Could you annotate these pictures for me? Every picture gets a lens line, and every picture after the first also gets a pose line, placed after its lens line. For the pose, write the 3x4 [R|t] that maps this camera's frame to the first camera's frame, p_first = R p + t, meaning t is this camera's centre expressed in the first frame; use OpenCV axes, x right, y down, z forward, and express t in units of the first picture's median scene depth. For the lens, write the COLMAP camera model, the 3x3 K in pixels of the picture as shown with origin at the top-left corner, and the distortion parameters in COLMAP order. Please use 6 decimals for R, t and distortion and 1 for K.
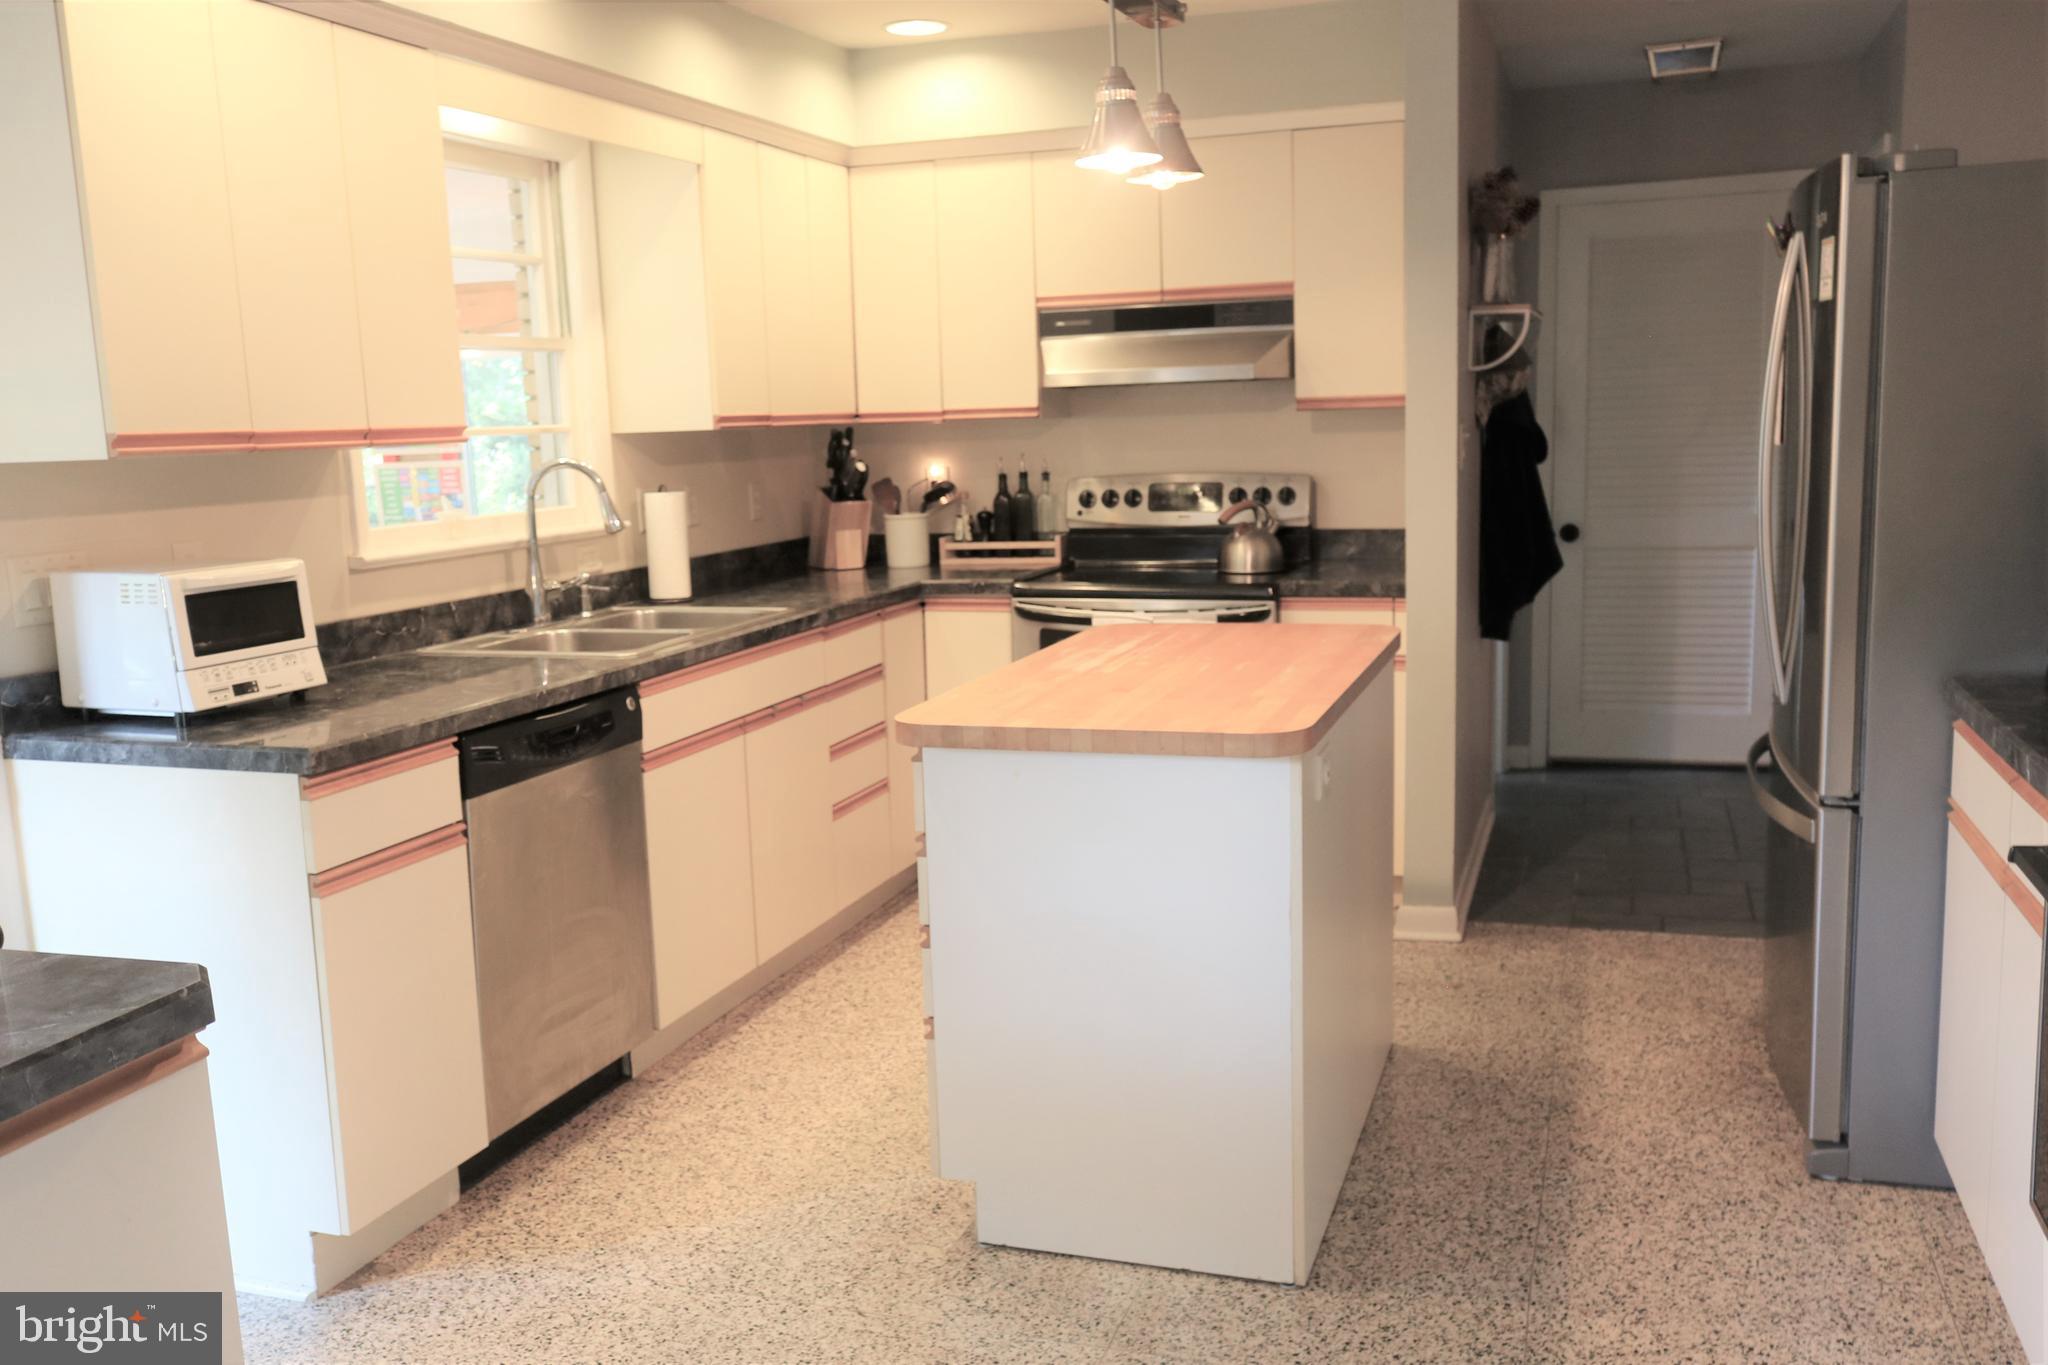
lens RADIAL K [[1786.2, 0, 1024.0], [0, 1786.2, 682.5], [0, 0, 1]] dist [-0.007990, 0.010199]
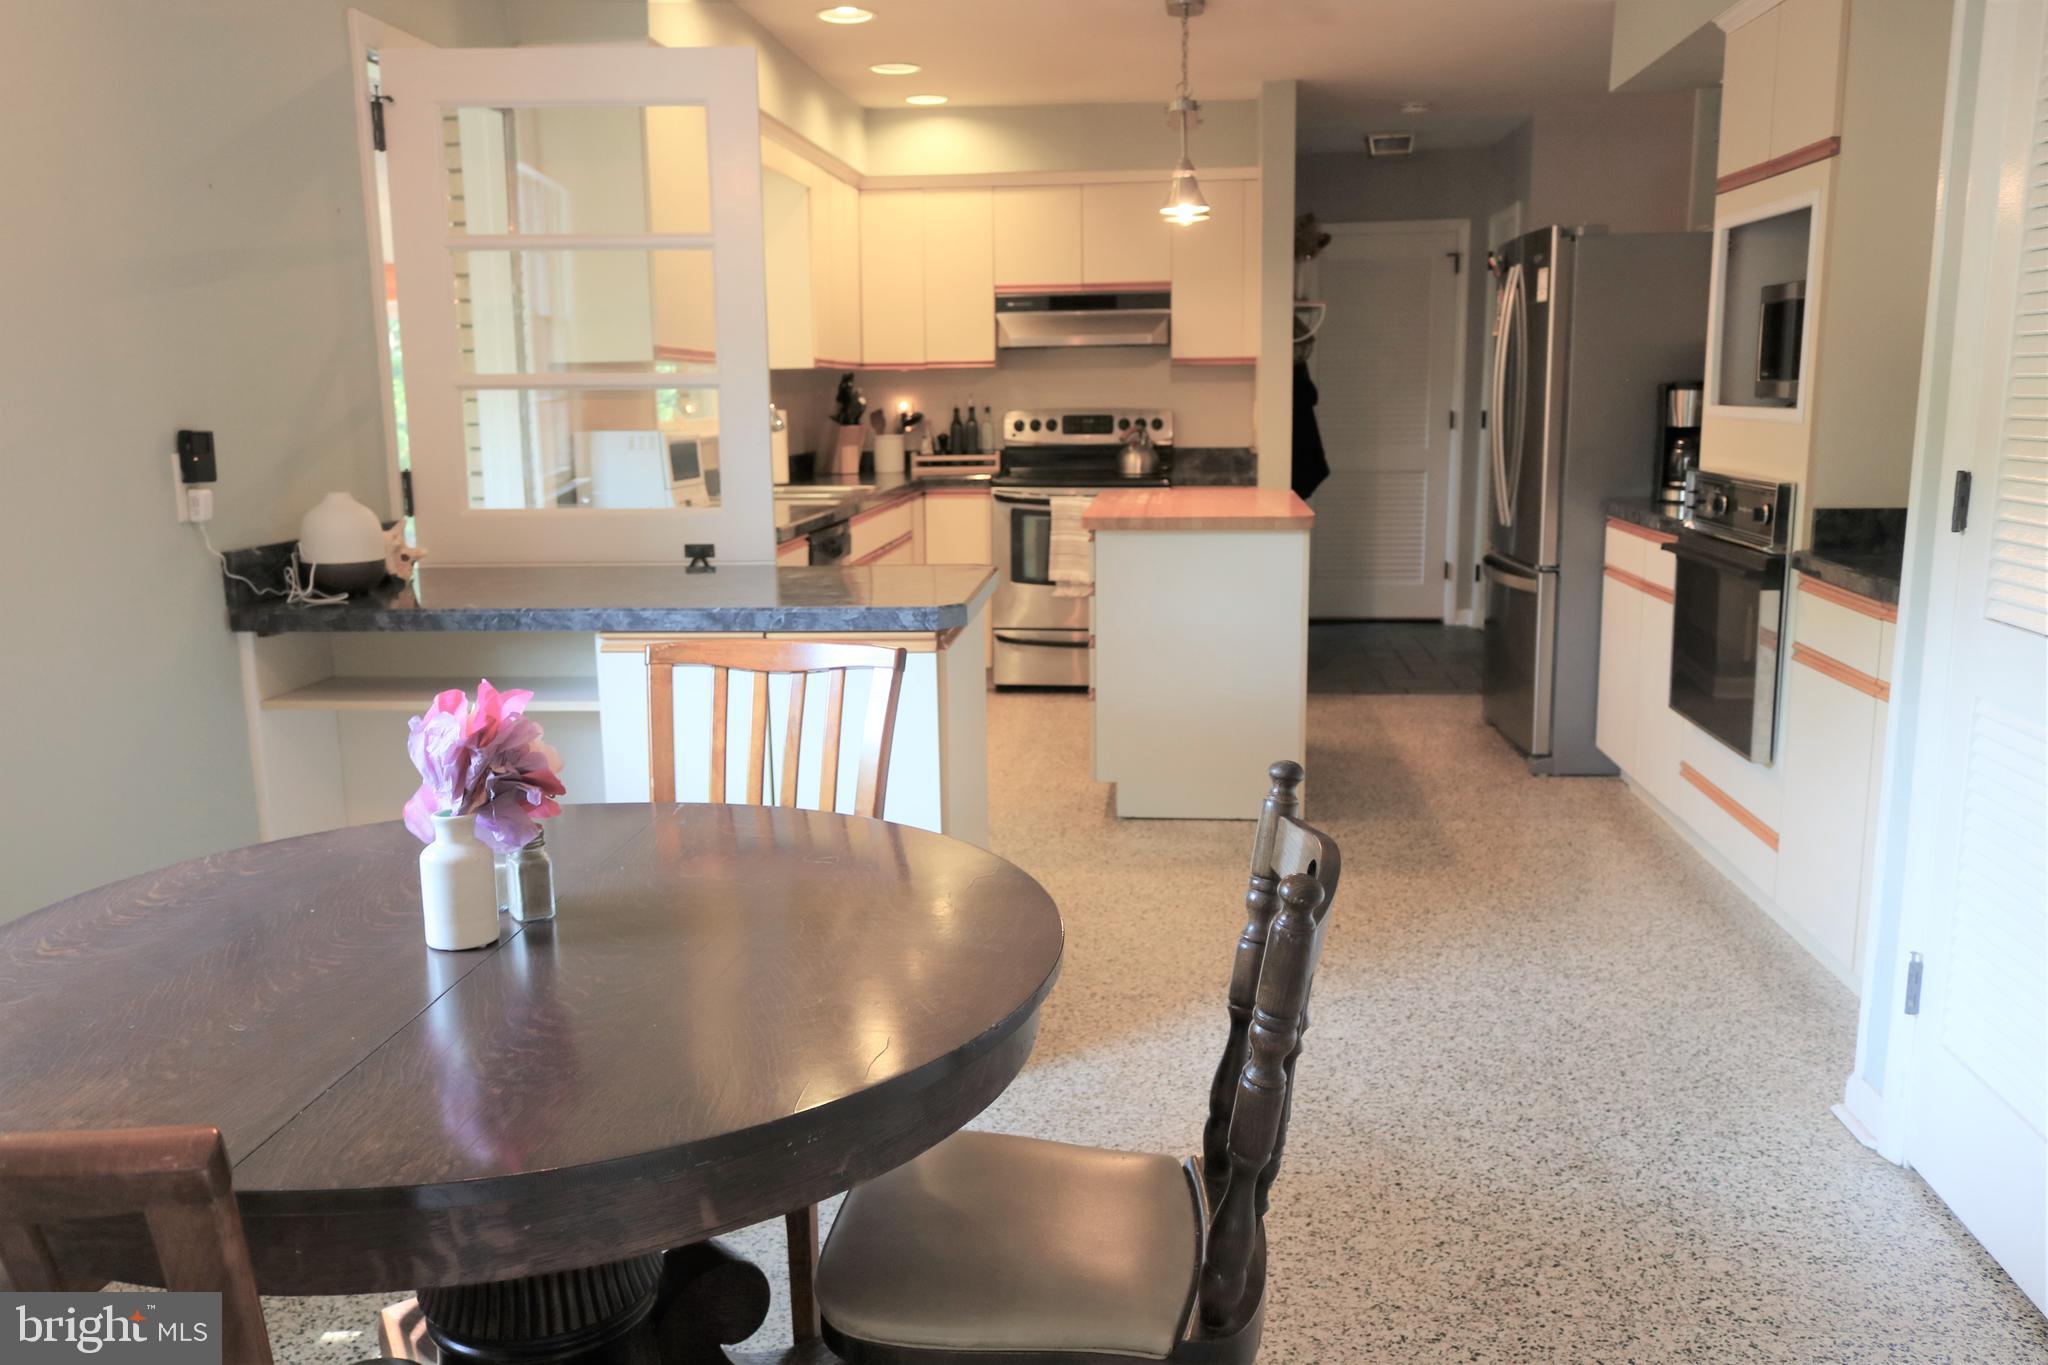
lens RADIAL K [[1700.9, 0, 1024.0], [0, 1700.9, 682.5], [0, 0, 1]] dist [-0.040928, 0.041429]
pose [[0.973694, -0.018856, 0.227077, -0.291466], [0.015892, 0.999763, 0.014872, 0.089732], [-0.227304, -0.010872, 0.973763, -0.366118]]
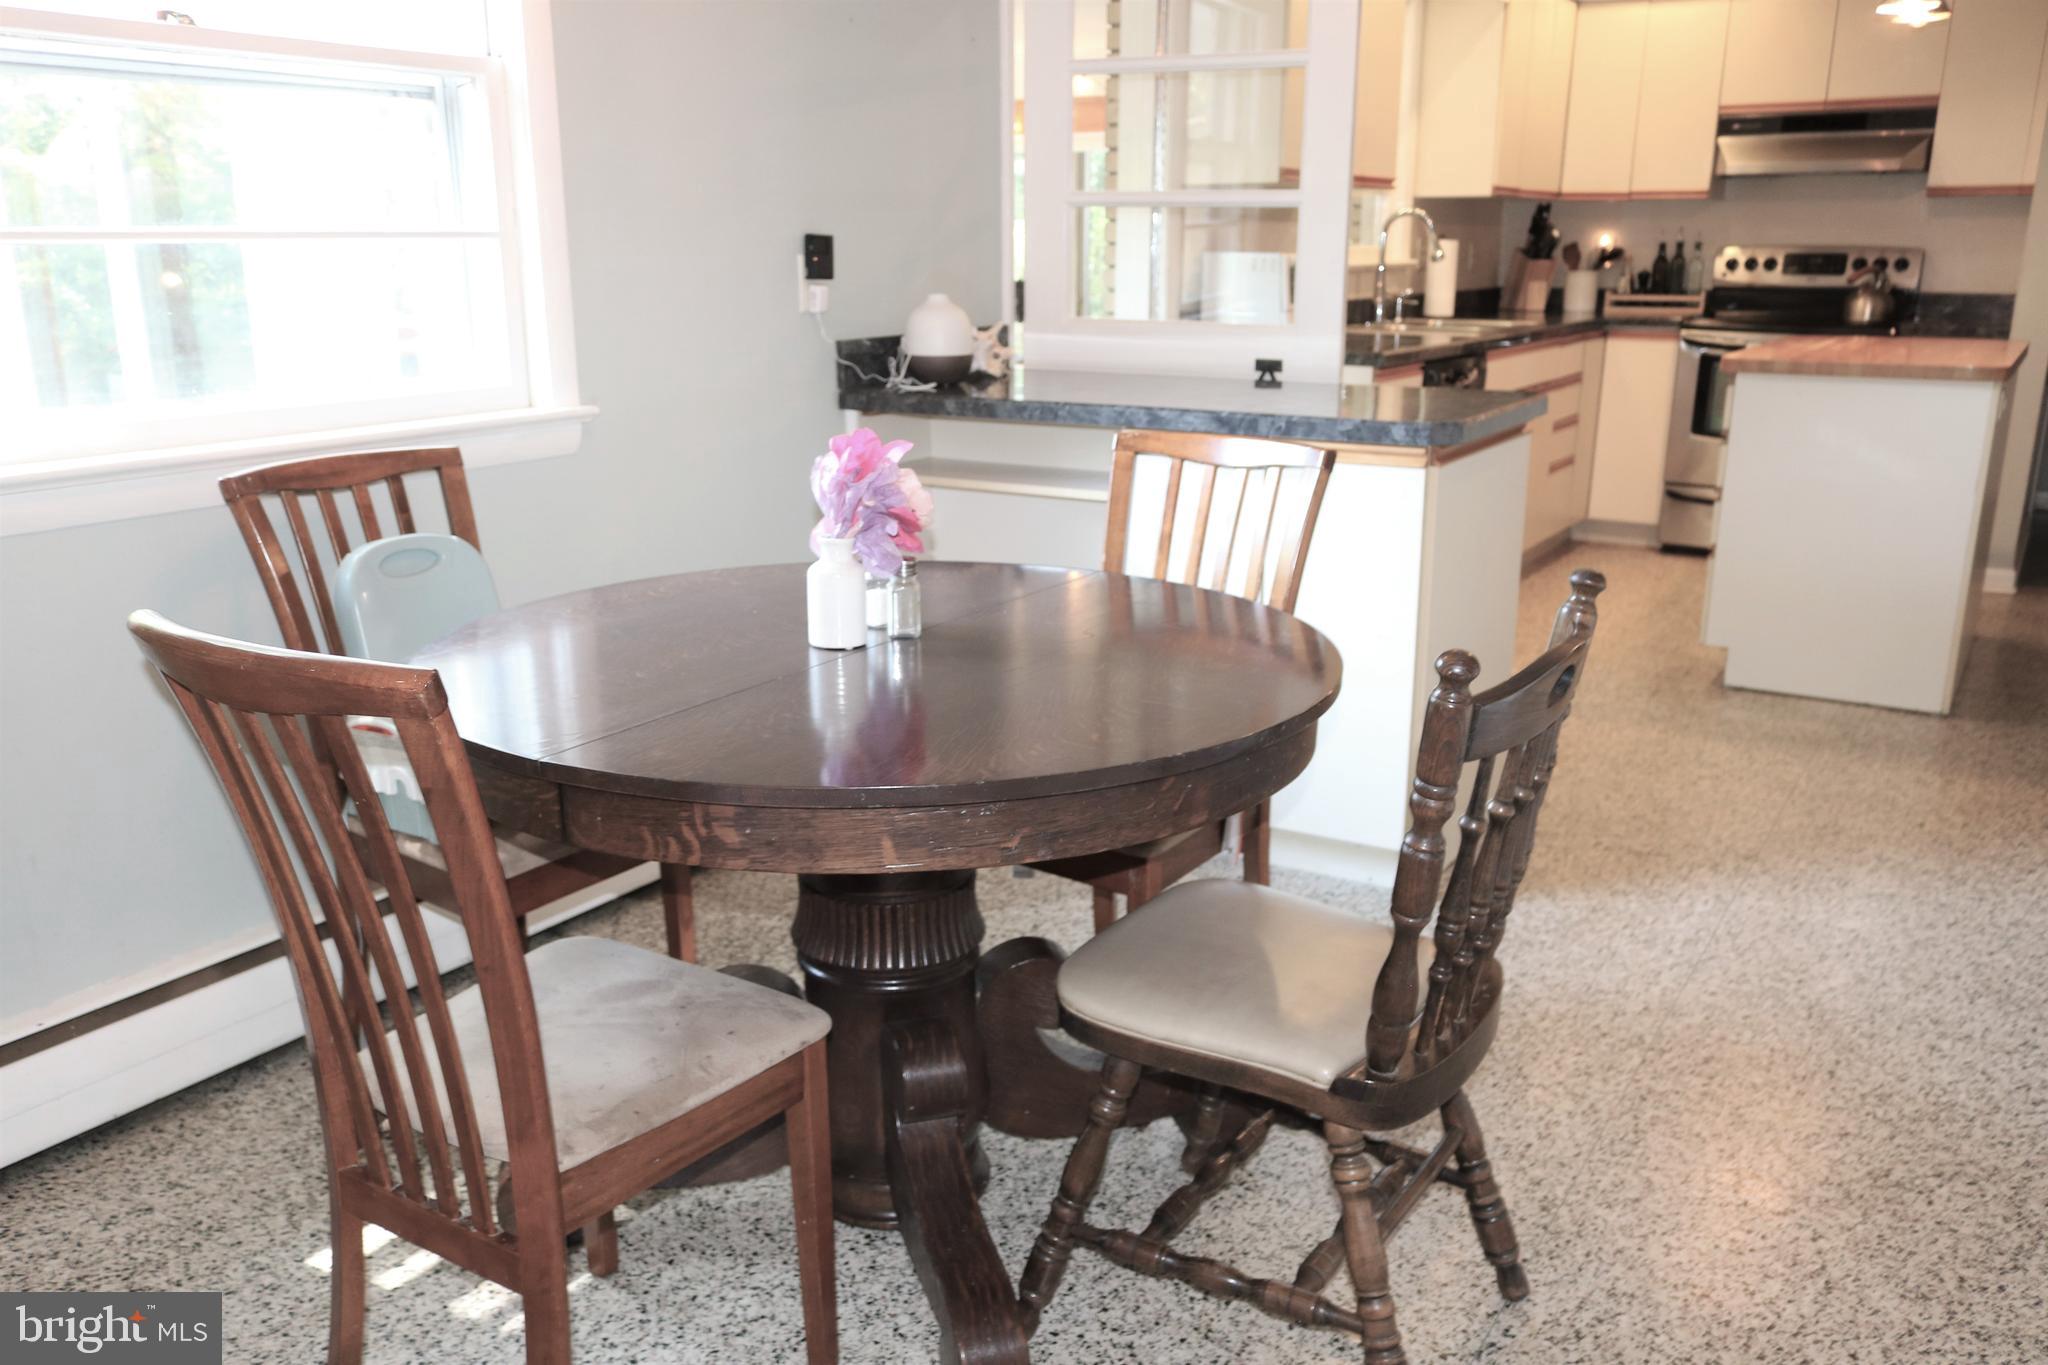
lens RADIAL K [[1708.1, 0, 977.1], [0, 1708.1, 719.7], [0, 0, 1]] dist [-0.053865, 0.078123]
pose [[0.969002, 0.096752, -0.227320, -0.198516], [-0.066844, 0.988482, 0.135779, 0.103637], [0.237839, -0.116375, 0.964308, -0.406290]]
